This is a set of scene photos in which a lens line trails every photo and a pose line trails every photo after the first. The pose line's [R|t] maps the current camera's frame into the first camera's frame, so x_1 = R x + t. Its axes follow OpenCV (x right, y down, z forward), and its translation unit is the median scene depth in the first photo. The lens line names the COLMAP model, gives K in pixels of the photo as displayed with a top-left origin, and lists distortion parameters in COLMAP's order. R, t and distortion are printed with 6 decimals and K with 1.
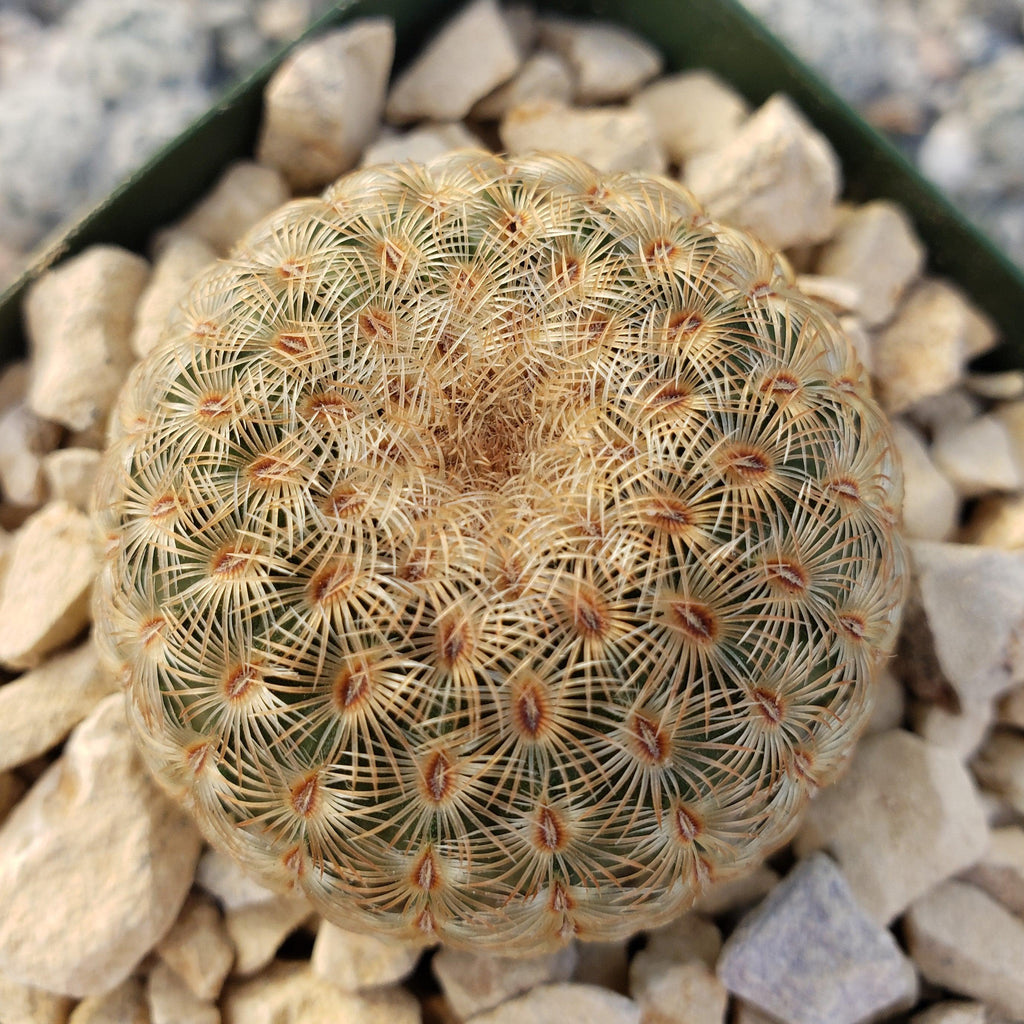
lens RADIAL K [[1299.3, 0, 509.8], [0, 1299.3, 480.5], [0, 0, 1]] dist [0.295590, -1.385473]
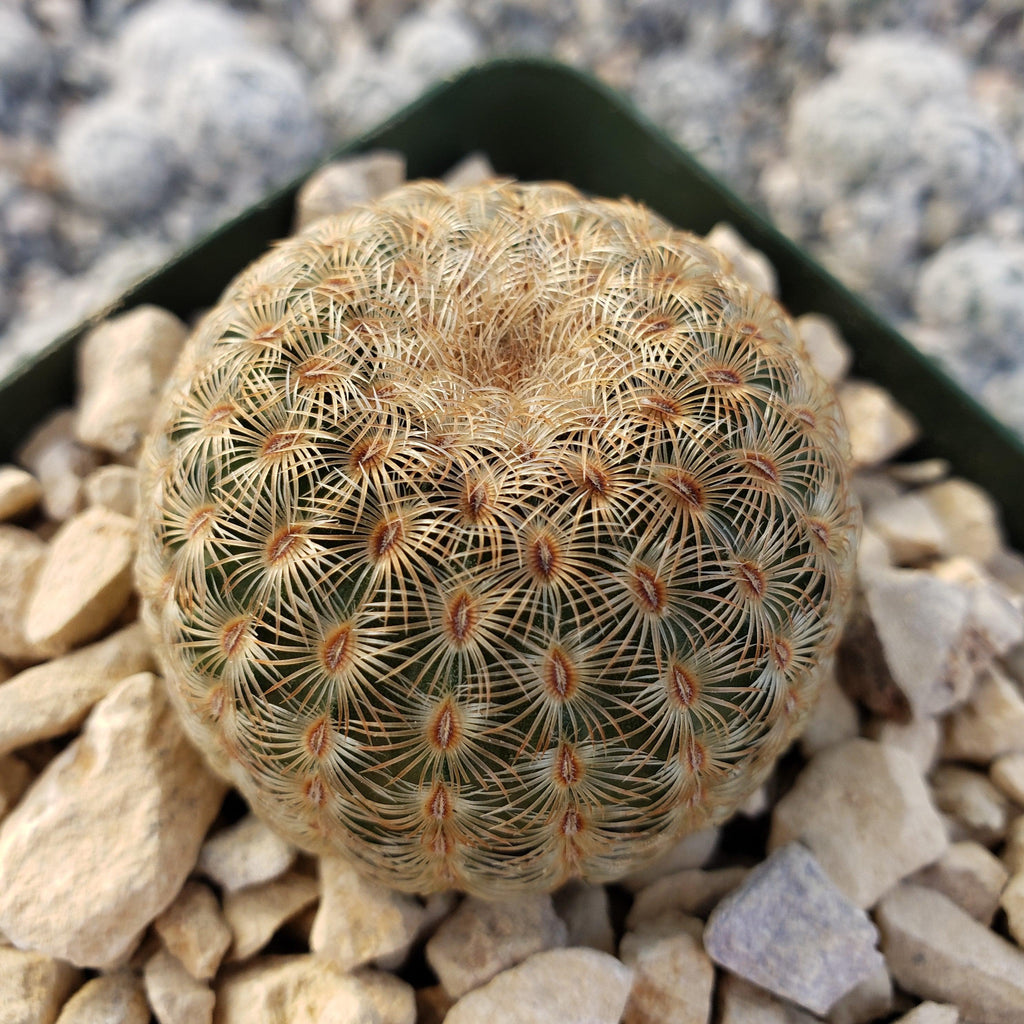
lens RADIAL K [[1216.3, 0, 512.0], [0, 1216.3, 512.0], [0, 0, 1]] dist [0.268169, -1.391197]
pose [[0.998547, 0.016462, 0.051313, -0.064609], [-0.002276, 0.964234, -0.265043, 0.401989], [-0.053841, 0.264541, 0.962870, -0.019315]]
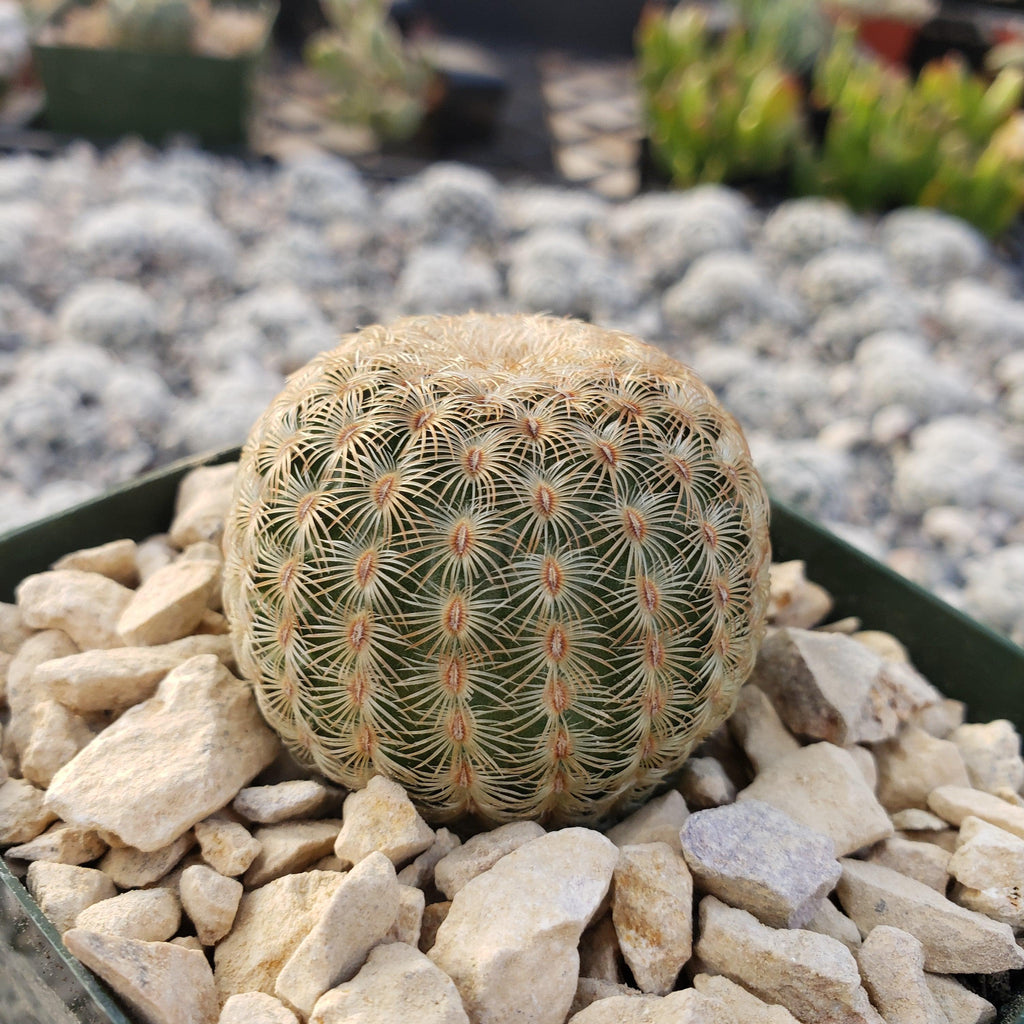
lens RADIAL K [[1216.3, 0, 512.0], [0, 1216.3, 512.0], [0, 0, 1]] dist [0.268169, -1.391197]
pose [[0.998060, 0.038824, 0.048676, -0.076815], [0.008855, 0.685324, -0.728185, 1.294106], [-0.061630, 0.727203, 0.683650, 0.047100]]
